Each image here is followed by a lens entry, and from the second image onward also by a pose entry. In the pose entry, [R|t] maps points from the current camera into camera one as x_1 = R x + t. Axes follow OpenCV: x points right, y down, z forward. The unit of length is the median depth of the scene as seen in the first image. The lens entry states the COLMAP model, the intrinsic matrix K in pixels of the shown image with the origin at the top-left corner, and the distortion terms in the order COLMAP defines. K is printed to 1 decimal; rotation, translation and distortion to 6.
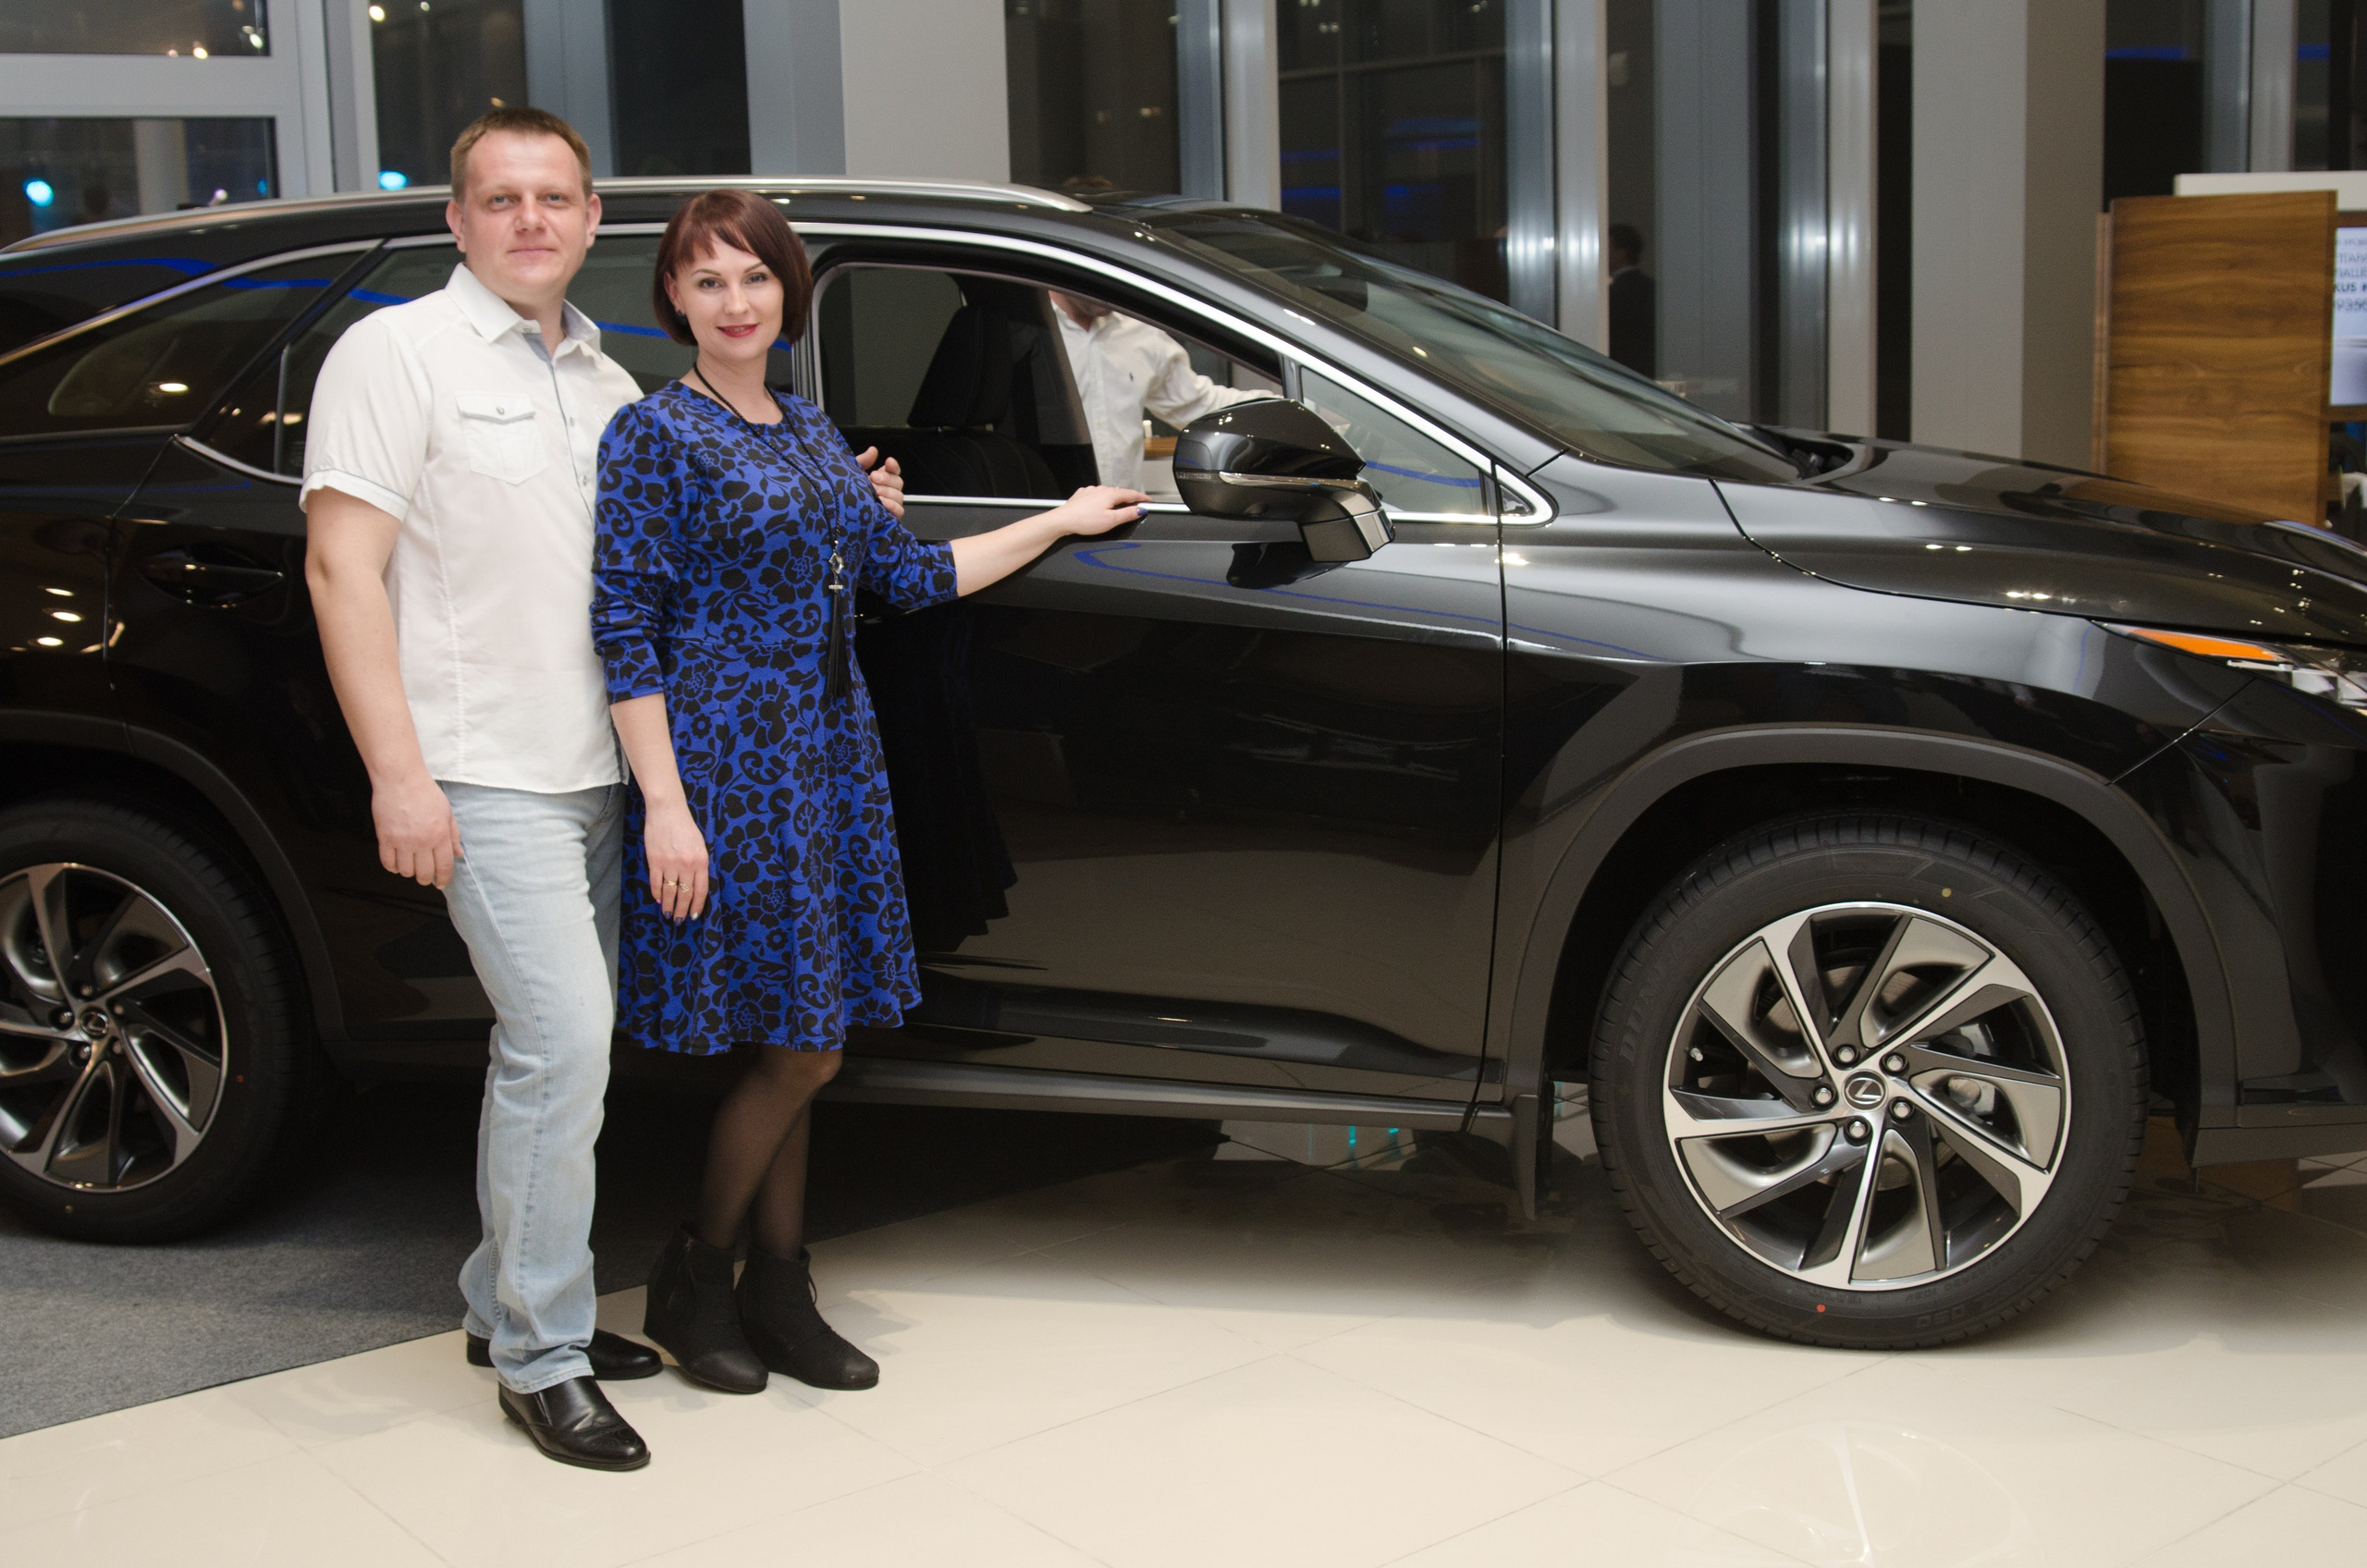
lens RADIAL K [[3019.5, 0, 1184.8], [0, 3019.5, 835.1], [0, 0, 1]] dist [-0.113550, 0.000000]
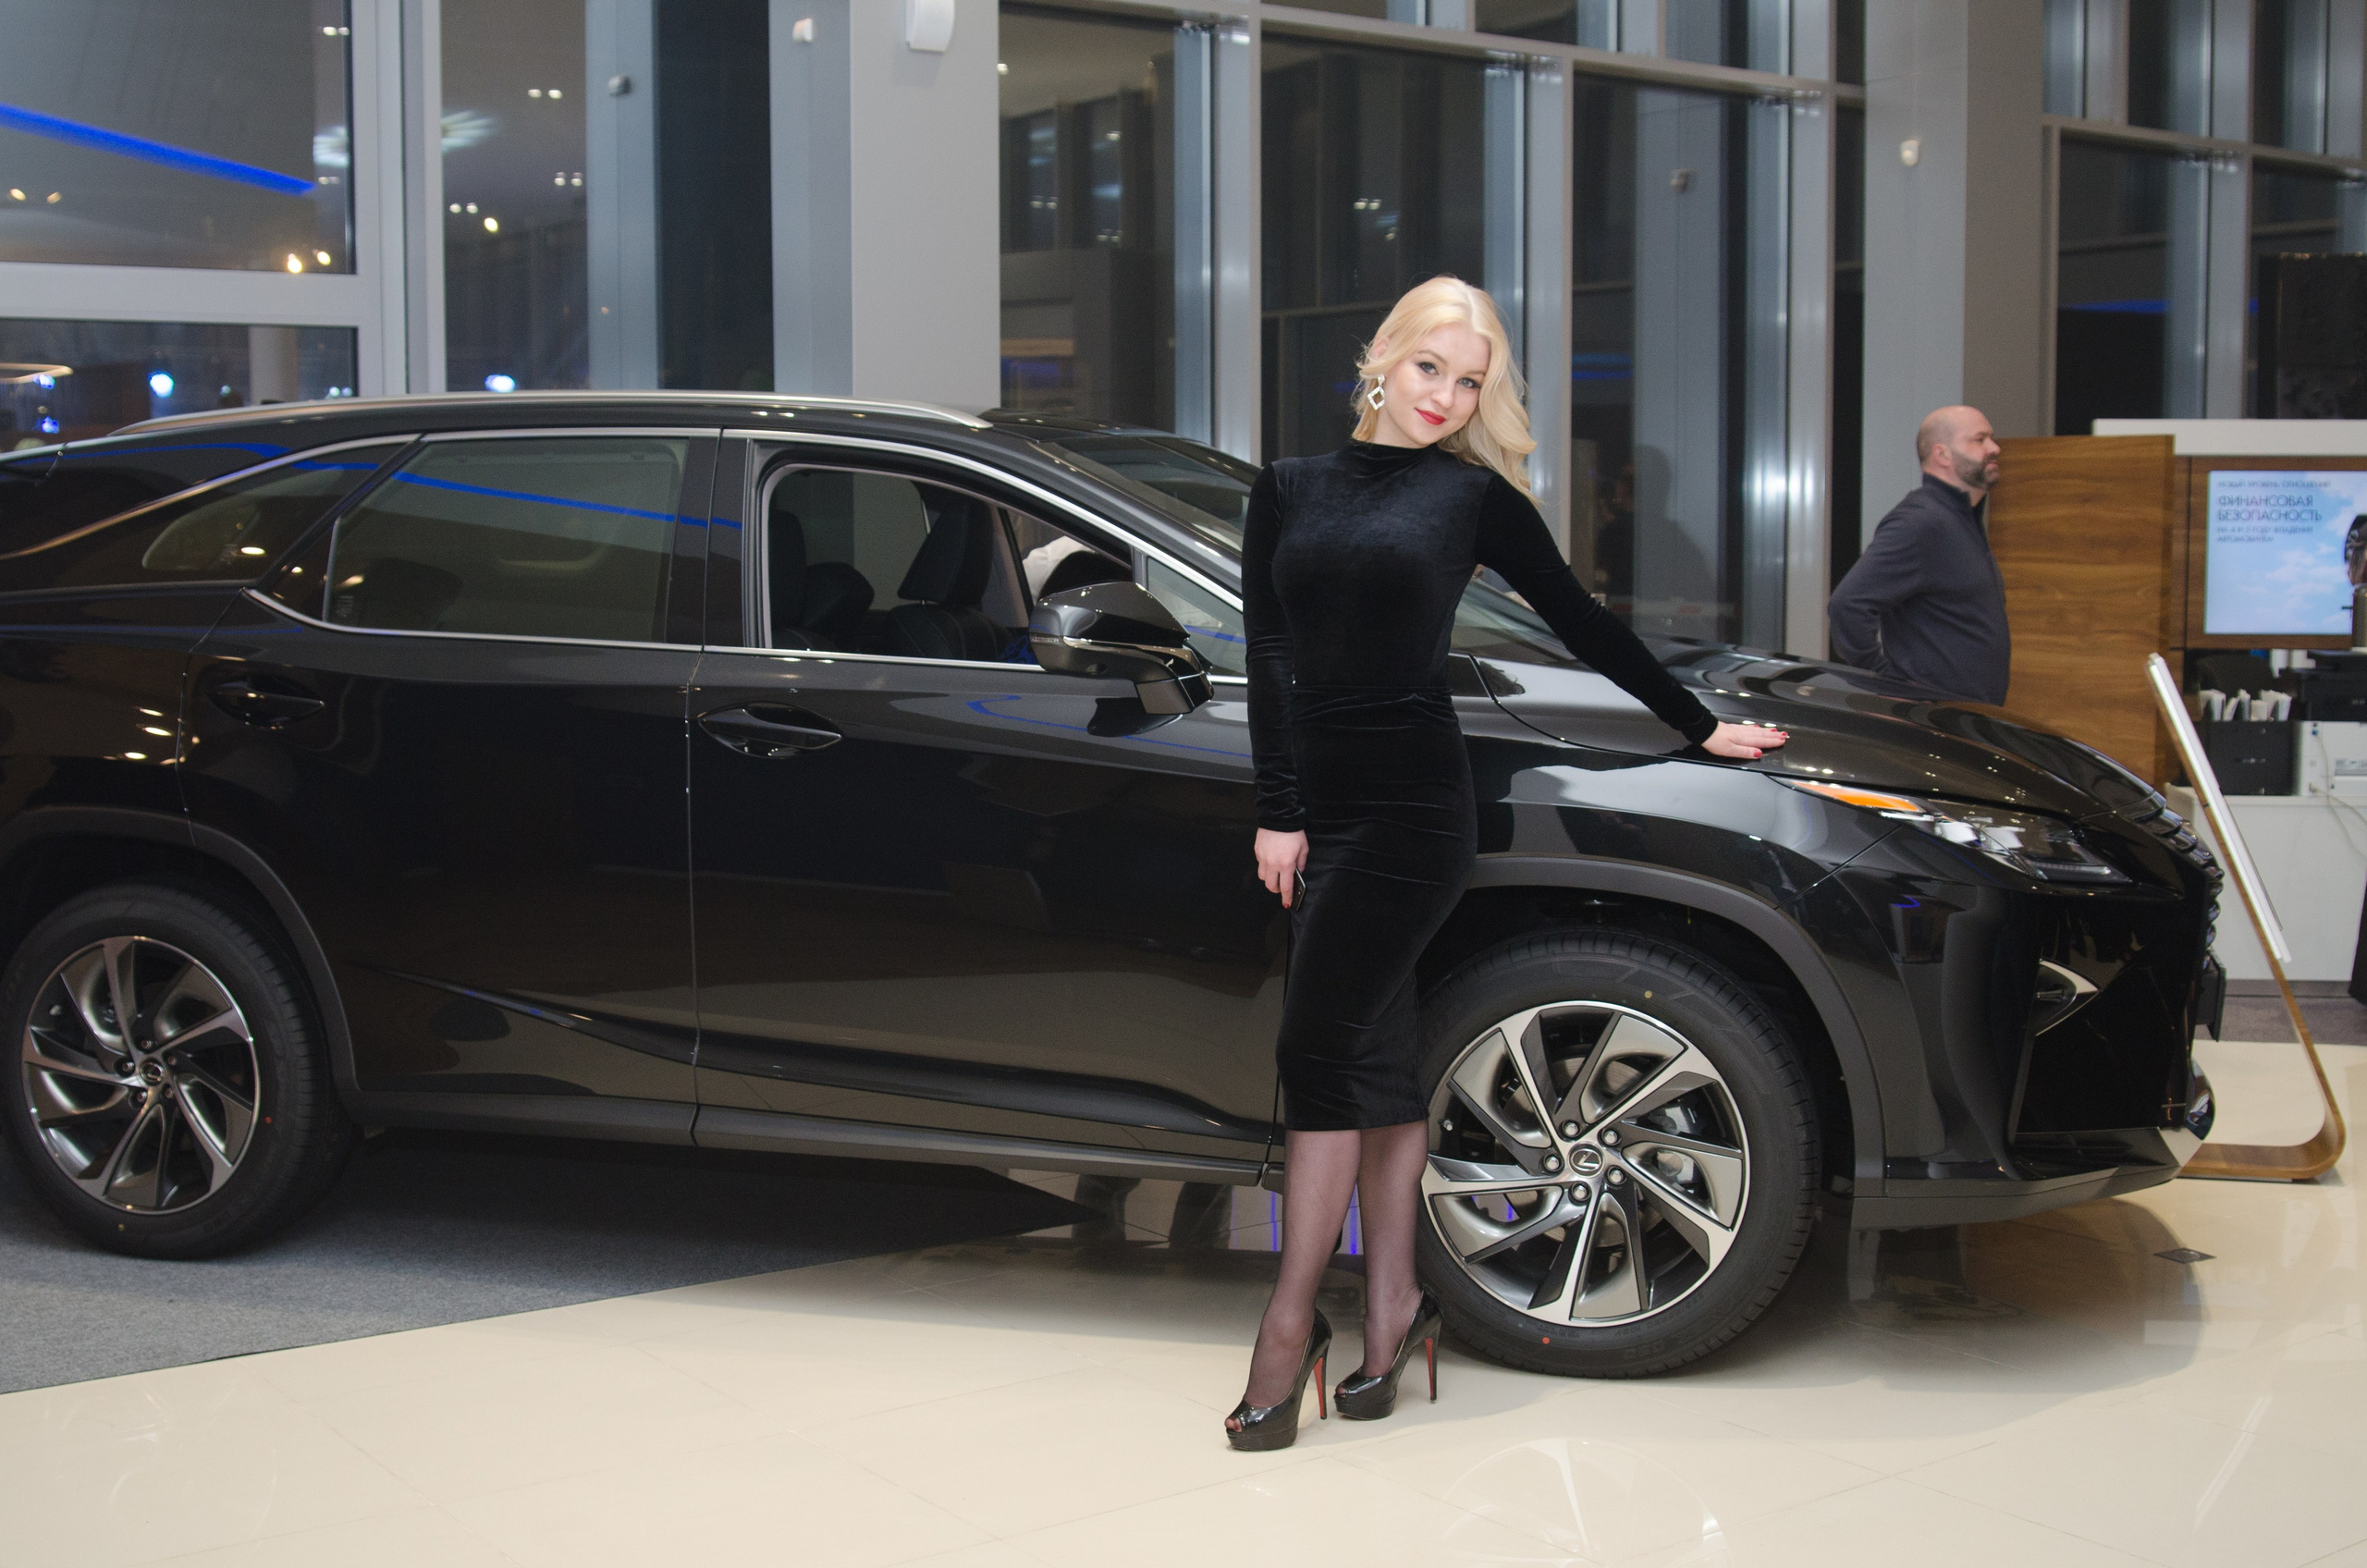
lens RADIAL K [[3019.5, 0, 1184.7], [0, 3019.5, 781.3], [0, 0, 1]] dist [-0.113550, 0.000000]
pose [[0.999004, 0.029749, -0.033249, 0.089385], [-0.032624, 0.995446, -0.089571, 0.041797], [0.030433, 0.090567, 0.995425, -0.200923]]
